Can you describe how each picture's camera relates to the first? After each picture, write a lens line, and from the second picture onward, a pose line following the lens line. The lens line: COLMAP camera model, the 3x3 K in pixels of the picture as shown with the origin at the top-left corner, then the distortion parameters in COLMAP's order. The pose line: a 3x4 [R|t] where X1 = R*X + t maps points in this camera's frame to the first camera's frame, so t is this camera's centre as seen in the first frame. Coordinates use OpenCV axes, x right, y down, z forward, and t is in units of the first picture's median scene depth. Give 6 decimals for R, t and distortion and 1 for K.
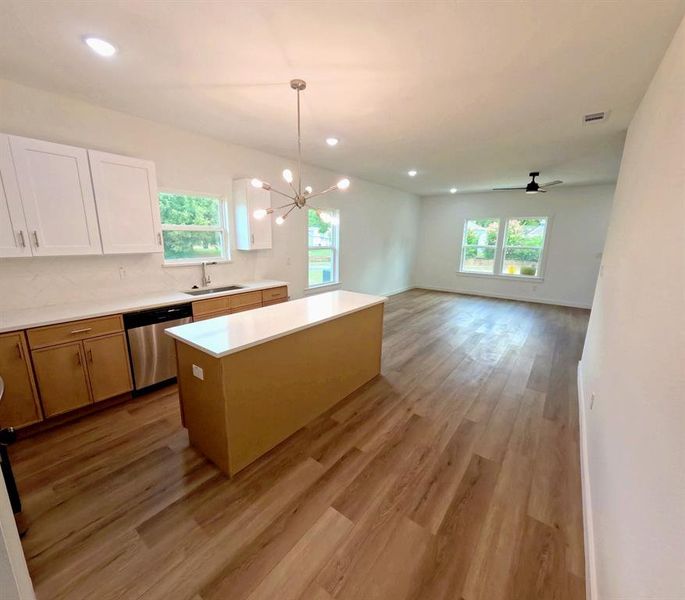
lens RADIAL K [[289.7, 0, 339.5], [0, 289.7, 300.7], [0, 0, 1]] dist [-0.001150, 0.000838]
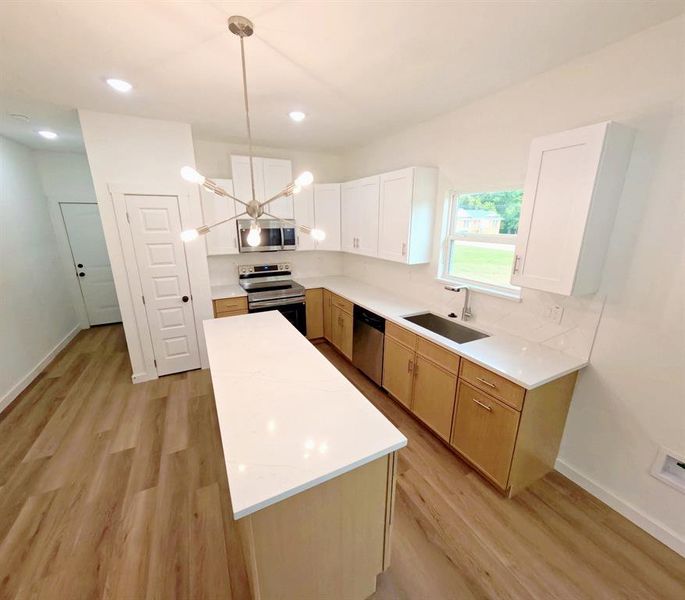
lens RADIAL K [[289.7, 0, 348.9], [0, 289.7, 300.4], [0, 0, 1]] dist [-0.001150, 0.000838]
pose [[-0.405038, 0.228124, -0.885383, 0.439513], [-0.214422, 0.917666, 0.334534, -0.430280], [0.888801, 0.325344, -0.322775, 1.510534]]
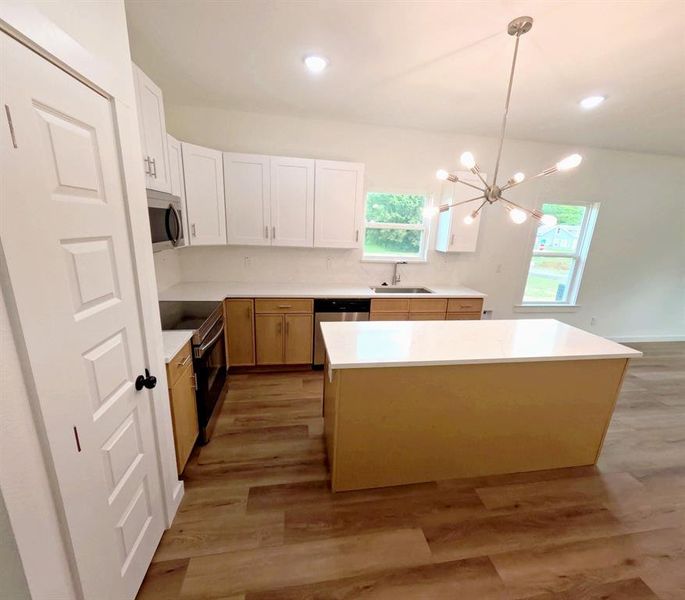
lens RADIAL K [[289.7, 0, 346.5], [0, 289.7, 300.8], [0, 0, 1]] dist [-0.001150, 0.000838]
pose [[0.733941, 0.188166, -0.652629, 0.123870], [-0.181795, 0.980224, 0.078173, -0.067101], [0.654432, 0.061271, 0.753634, 0.220519]]
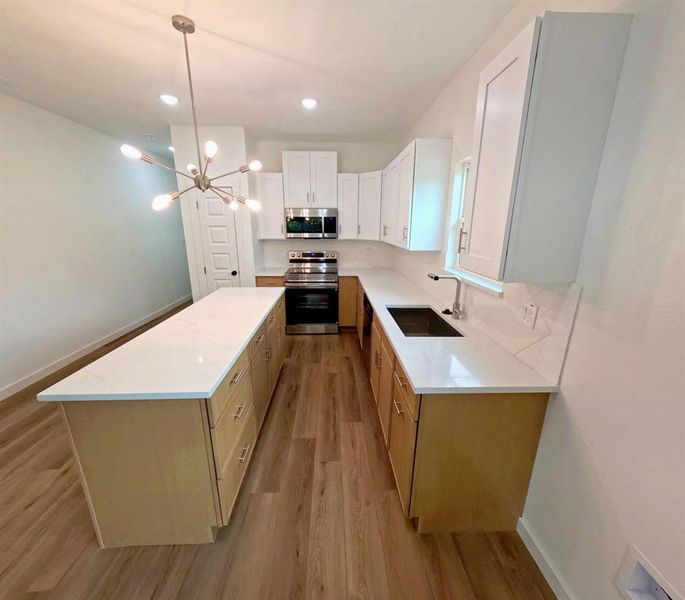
lens RADIAL K [[289.7, 0, 346.0], [0, 289.7, 300.4], [0, 0, 1]] dist [-0.001150, 0.000838]
pose [[-0.758727, 0.148573, -0.634239, 0.119499], [-0.163832, 0.898823, 0.406542, -0.449304], [0.630470, 0.412363, -0.657621, 1.939565]]
